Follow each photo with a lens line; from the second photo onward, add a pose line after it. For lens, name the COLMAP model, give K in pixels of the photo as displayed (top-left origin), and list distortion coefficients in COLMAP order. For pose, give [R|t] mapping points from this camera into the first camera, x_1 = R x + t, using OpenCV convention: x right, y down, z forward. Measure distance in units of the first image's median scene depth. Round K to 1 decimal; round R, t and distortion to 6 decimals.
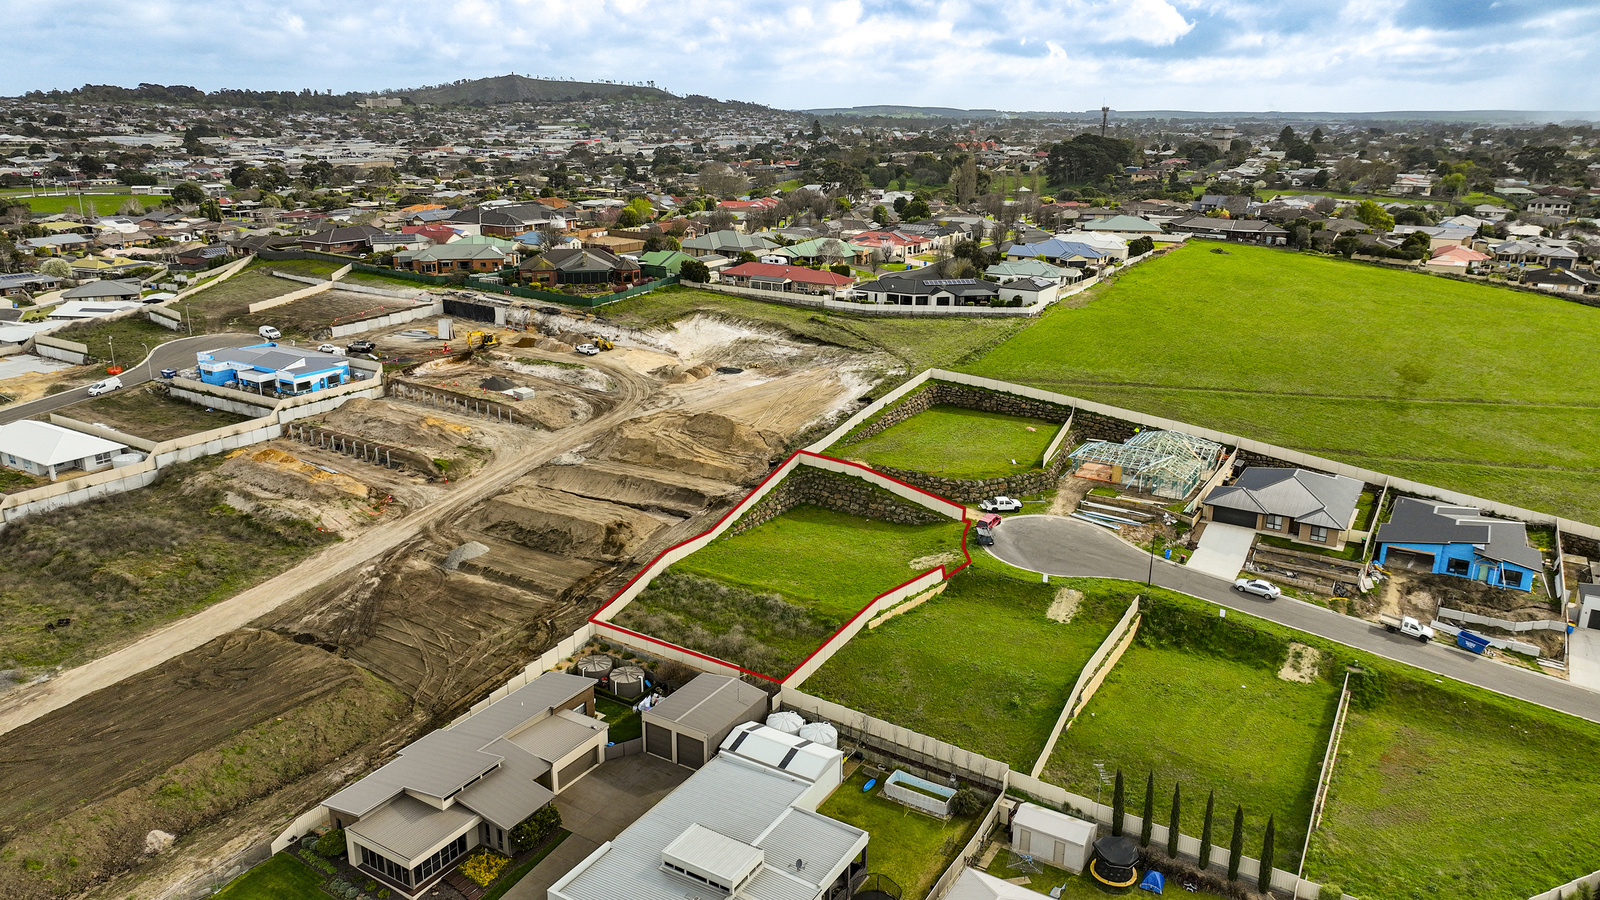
lens RADIAL K [[1127.0, 0, 807.6], [0, 1127.0, 448.3], [0, 0, 1]] dist [0.010445, 0.004457]
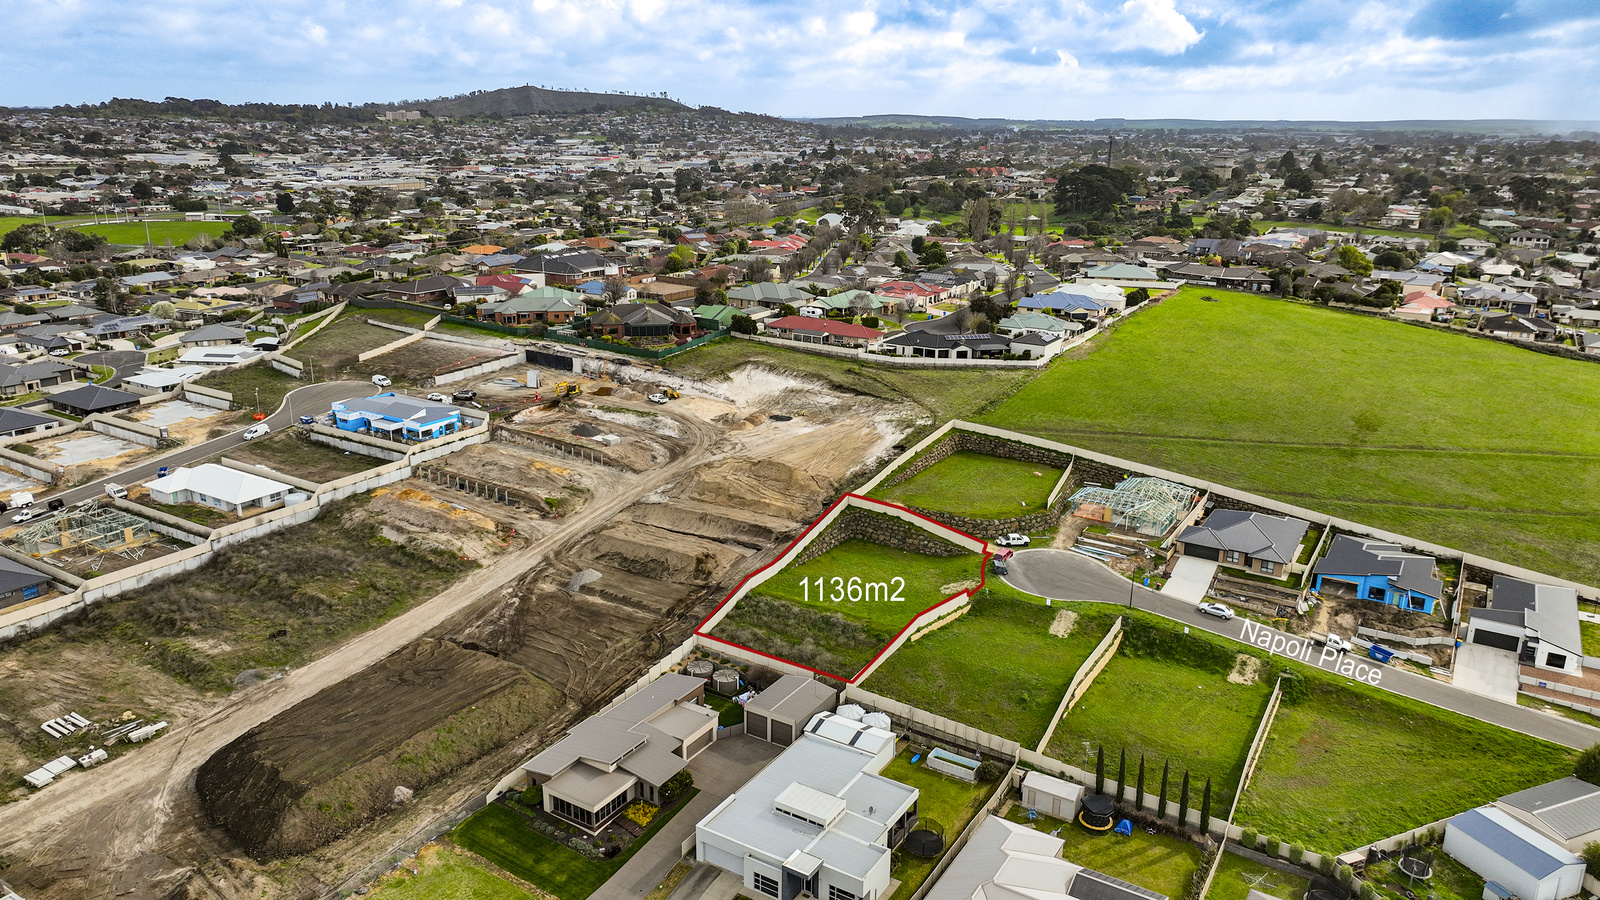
lens RADIAL K [[1127.0, 0, 807.6], [0, 1127.0, 448.3], [0, 0, 1]] dist [0.010445, 0.004457]
pose [[0.999967, 0.003484, -0.007288, -0.035124], [-0.003520, 0.999981, -0.005050, -0.034162], [0.007270, 0.005076, 0.999961, -0.185469]]
